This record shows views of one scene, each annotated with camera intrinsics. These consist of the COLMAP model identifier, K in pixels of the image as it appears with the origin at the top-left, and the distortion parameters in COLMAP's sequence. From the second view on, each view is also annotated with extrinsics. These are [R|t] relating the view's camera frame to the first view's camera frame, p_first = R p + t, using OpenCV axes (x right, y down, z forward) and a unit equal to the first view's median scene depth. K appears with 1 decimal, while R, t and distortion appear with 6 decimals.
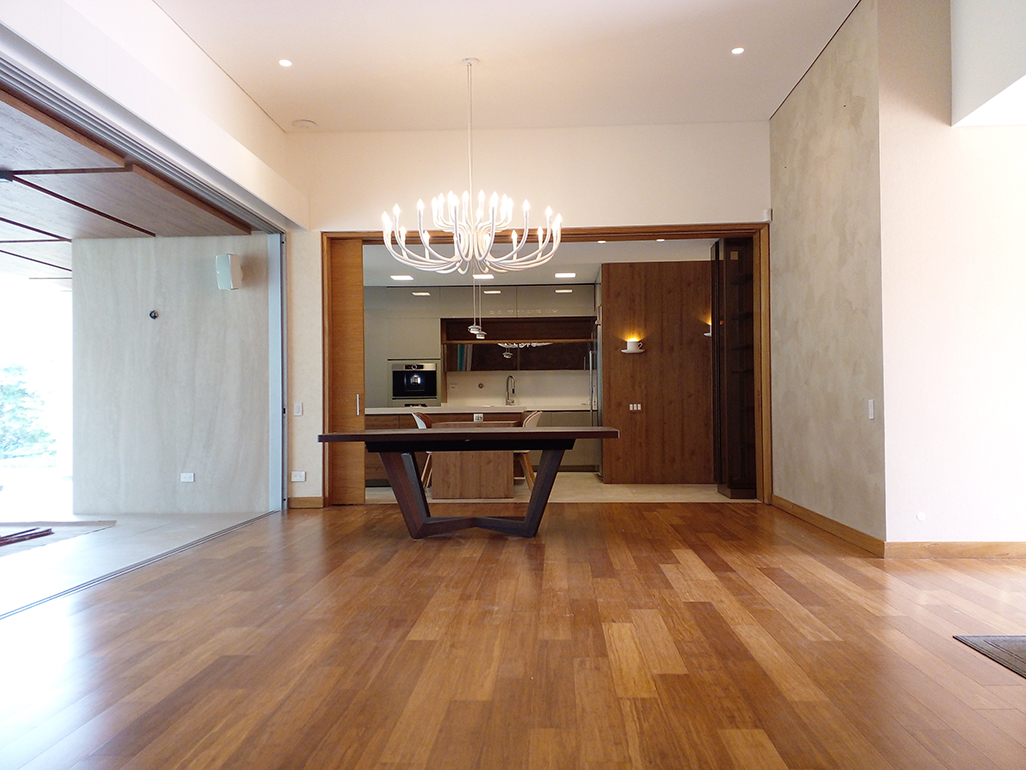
lens RADIAL K [[827.2, 0, 529.1], [0, 827.2, 390.5], [0, 0, 1]] dist [0.107503, -0.146510]
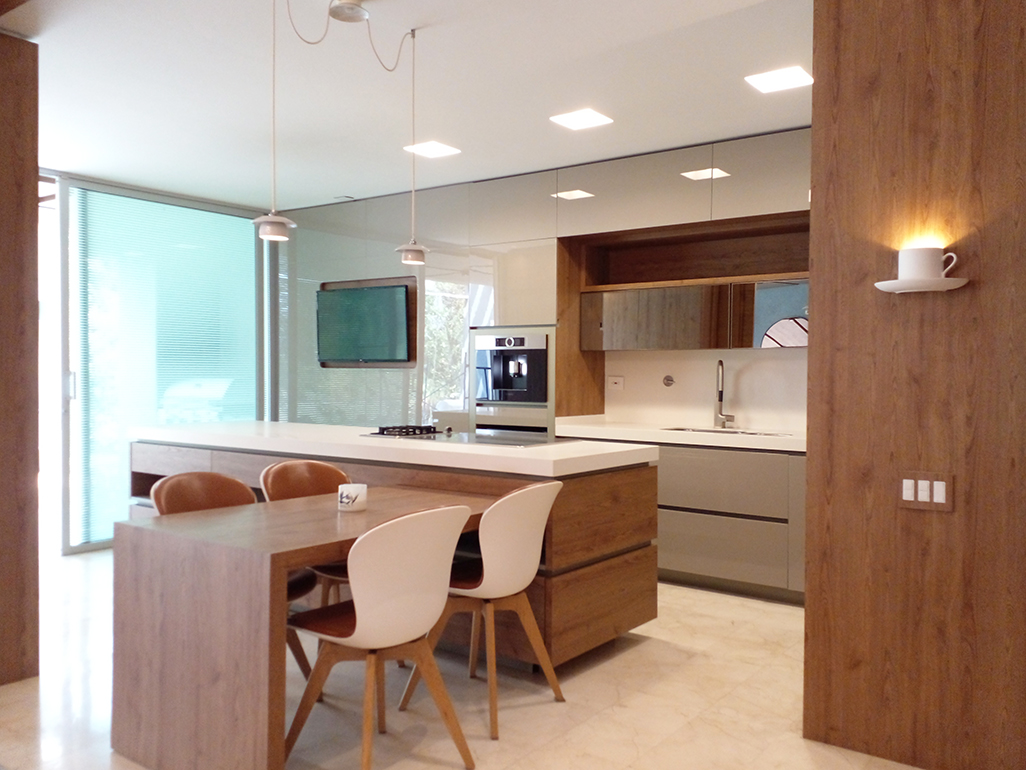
lens RADIAL K [[854.6, 0, 509.4], [0, 854.6, 389.2], [0, 0, 1]] dist [0.085007, -0.187157]
pose [[0.830218, 0.027685, -0.556752, 0.171396], [-0.008840, 0.999294, 0.036507, -0.022402], [0.557369, -0.025387, 0.829876, 0.688866]]
